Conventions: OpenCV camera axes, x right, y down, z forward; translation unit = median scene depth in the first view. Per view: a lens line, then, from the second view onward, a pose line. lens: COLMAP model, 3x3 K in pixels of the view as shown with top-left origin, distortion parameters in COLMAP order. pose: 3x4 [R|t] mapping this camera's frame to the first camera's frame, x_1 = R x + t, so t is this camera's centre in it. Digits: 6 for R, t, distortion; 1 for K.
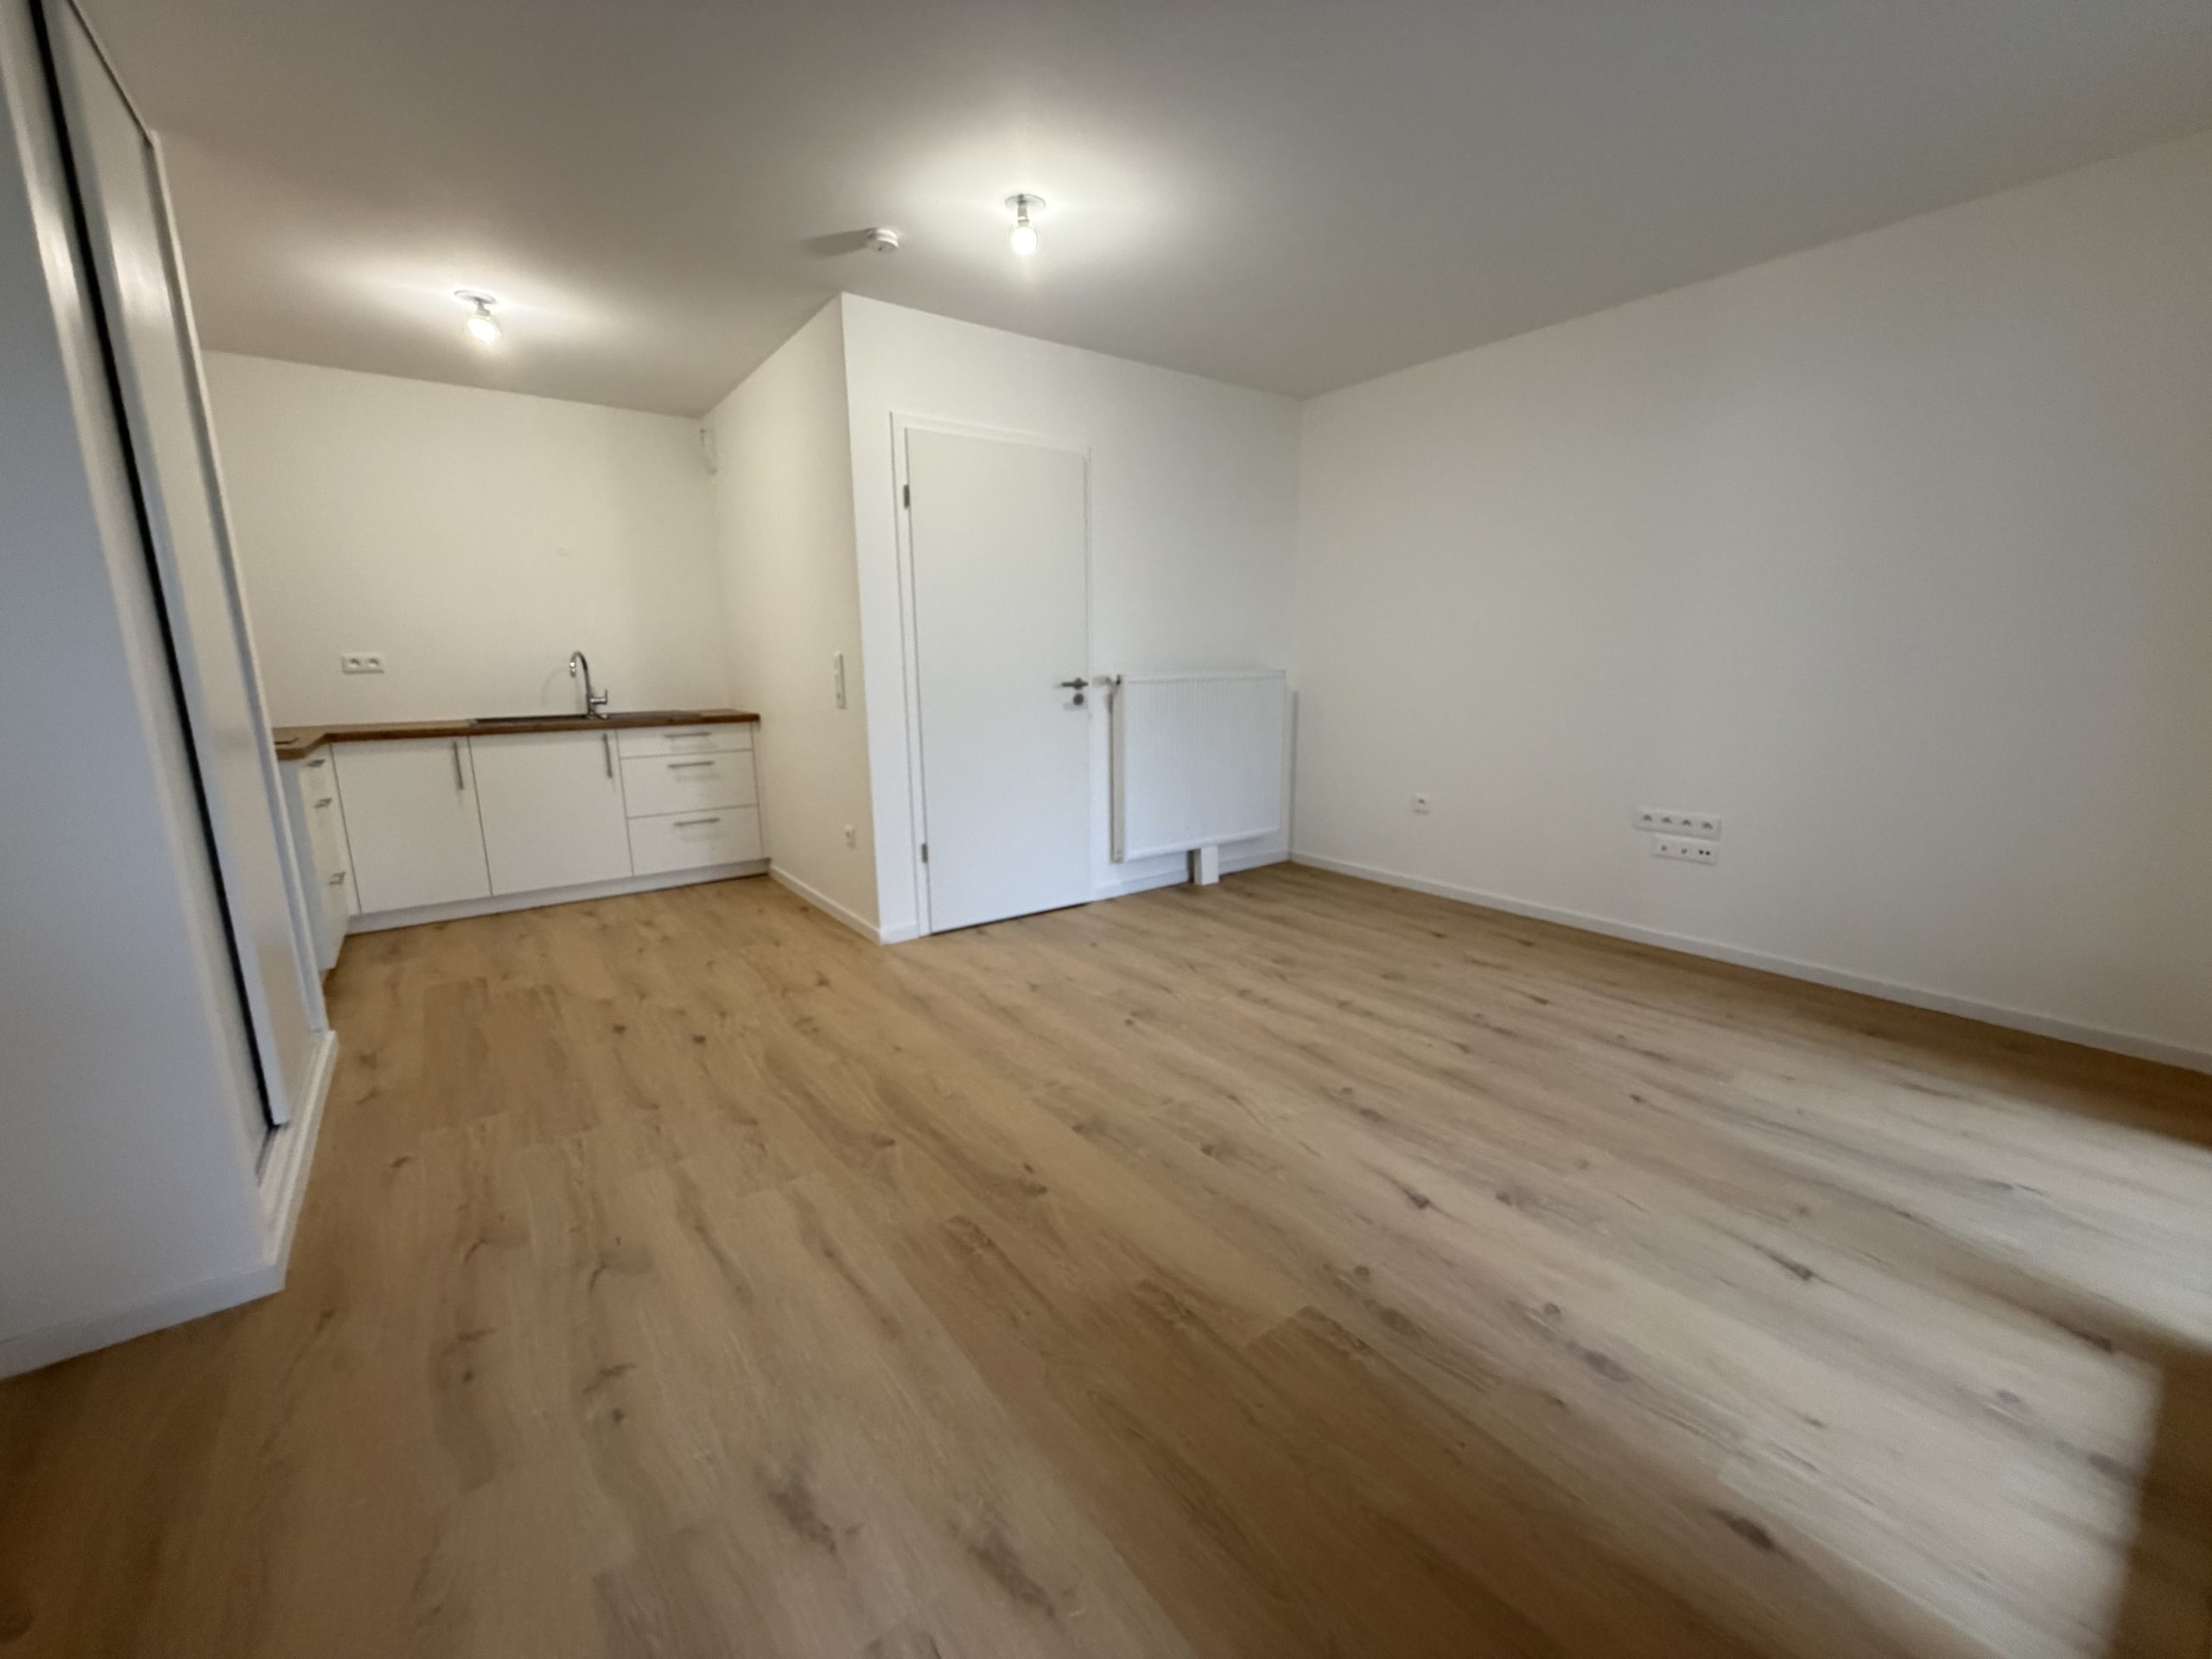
lens RADIAL K [[881.4, 0, 1098.2], [0, 881.4, 835.2], [0, 0, 1]] dist [-0.000928, 0.000490]
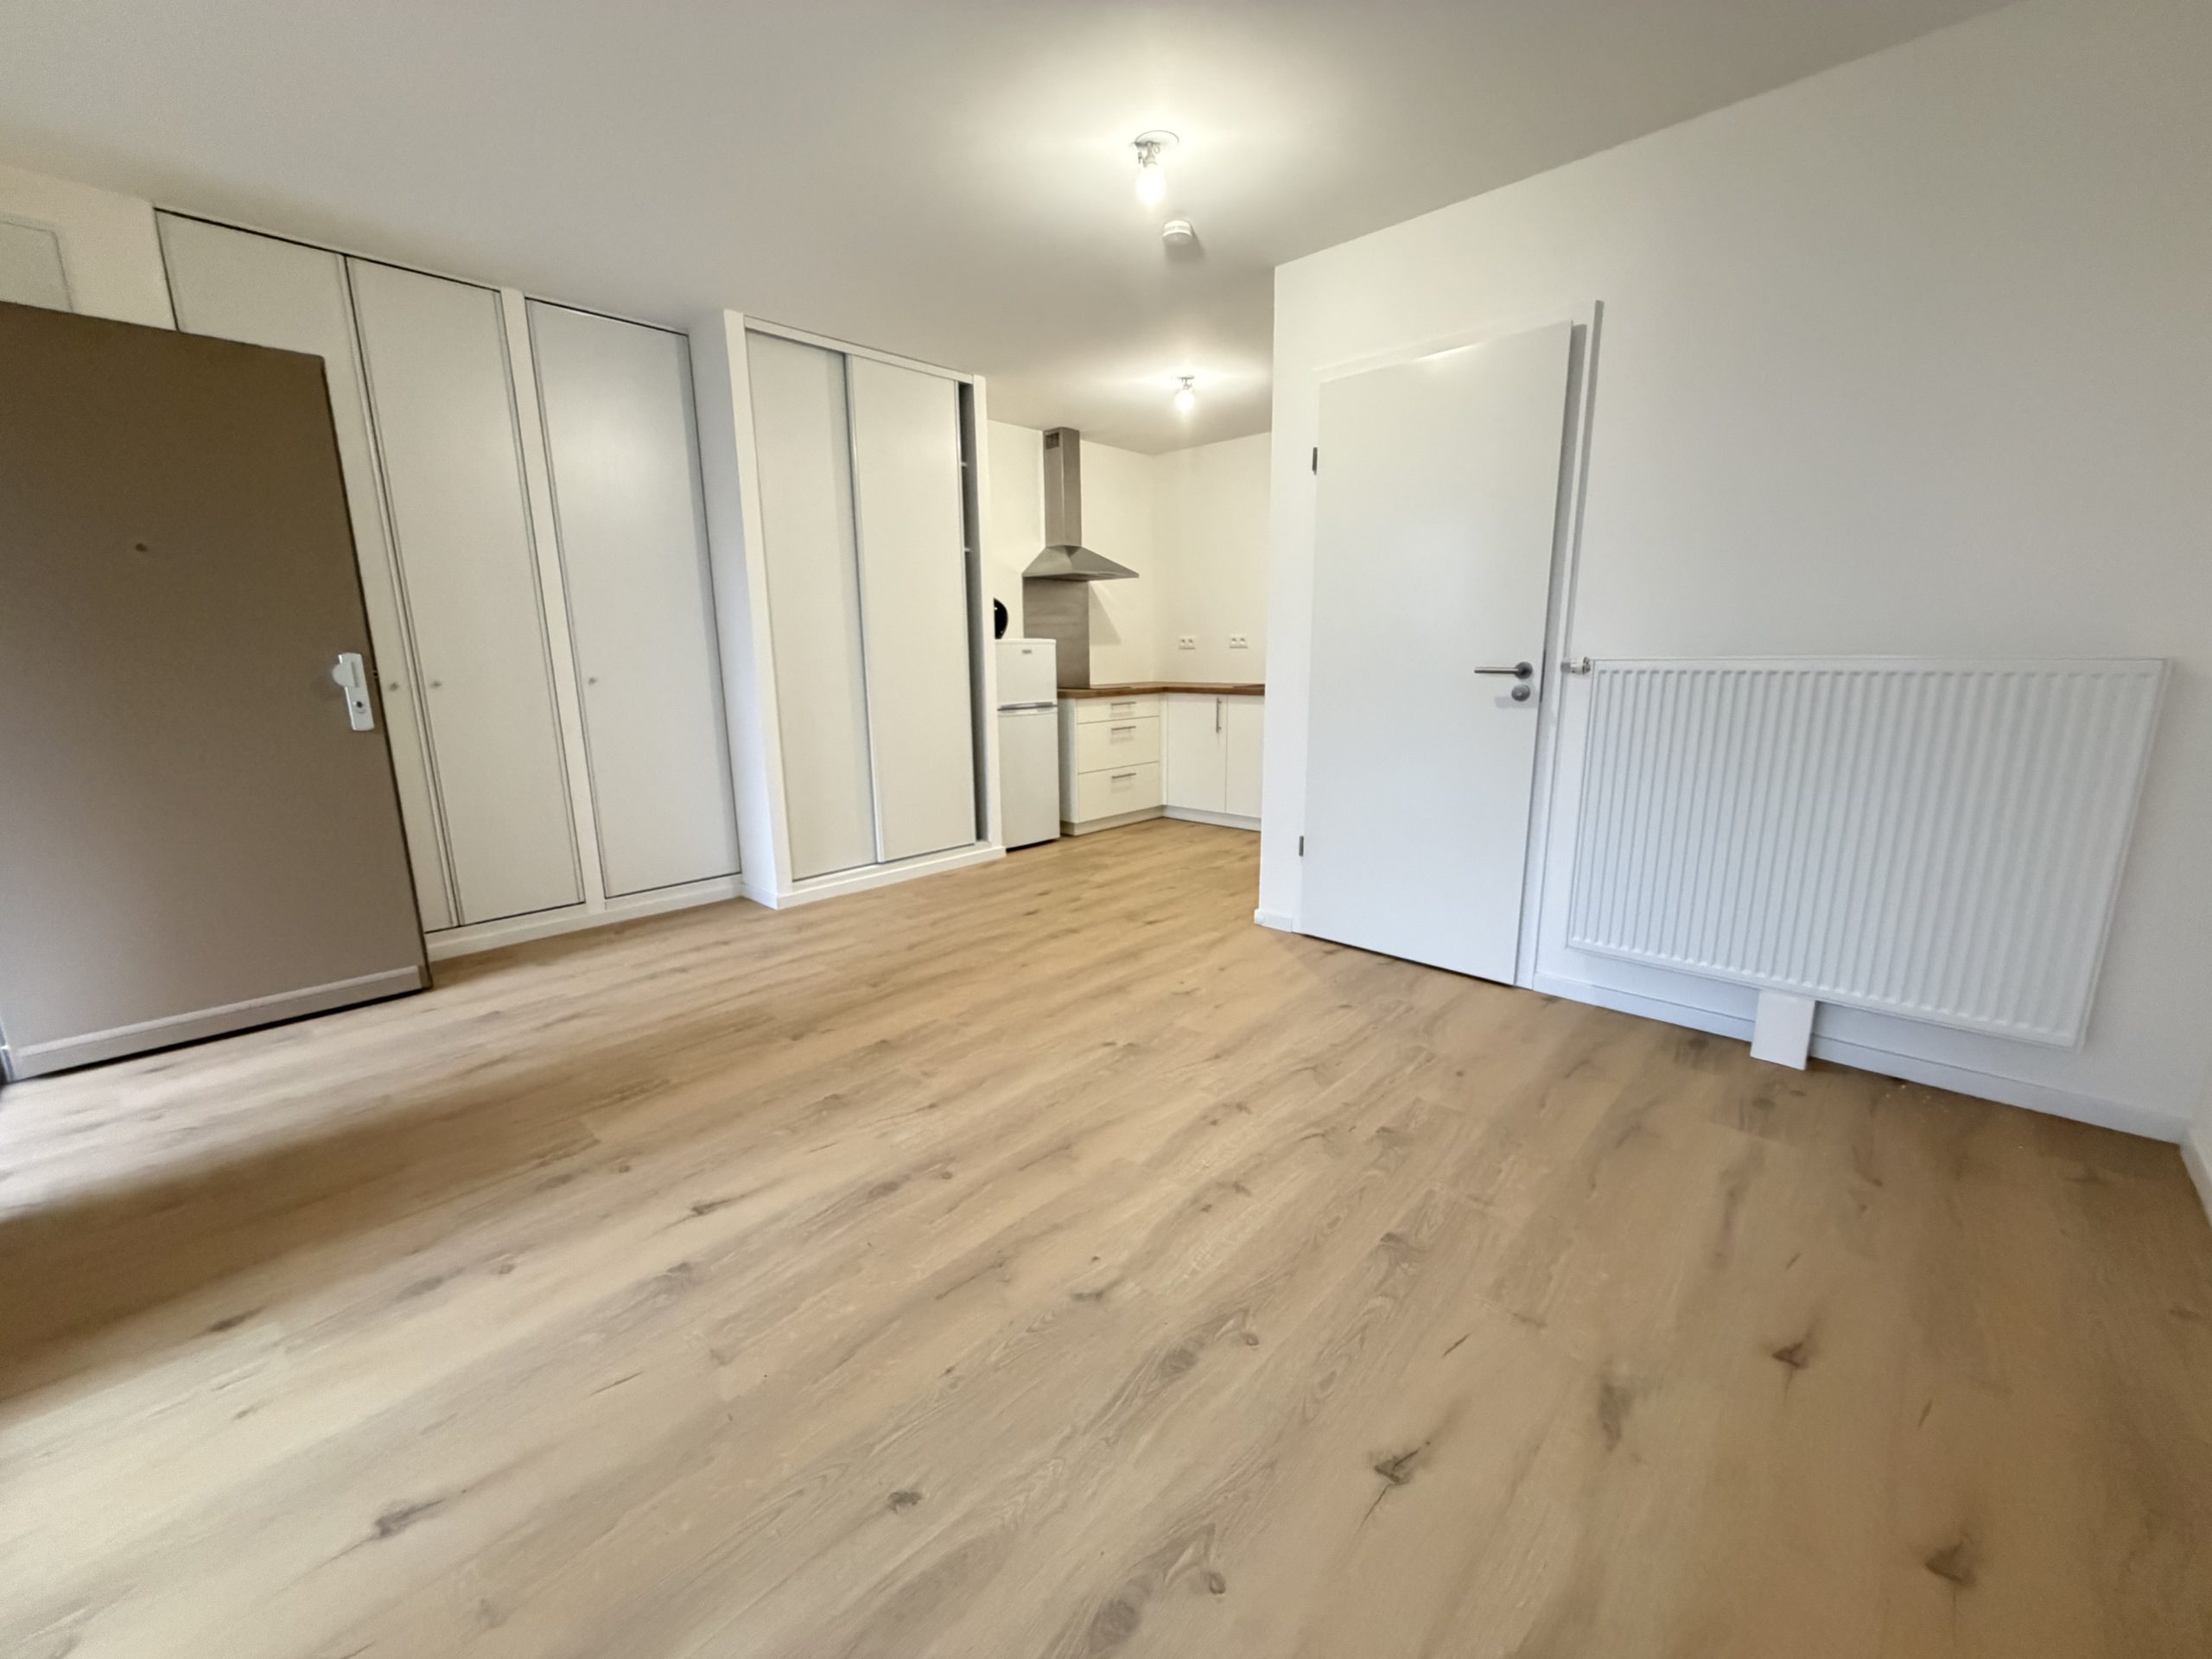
lens RADIAL K [[881.4, 0, 1098.2], [0, 881.4, 835.2], [0, 0, 1]] dist [-0.000928, 0.000490]
pose [[0.168978, 0.210841, -0.962805, 0.875146], [-0.185590, 0.966184, 0.179009, -0.155783], [0.967989, 0.148438, 0.202394, 0.797397]]
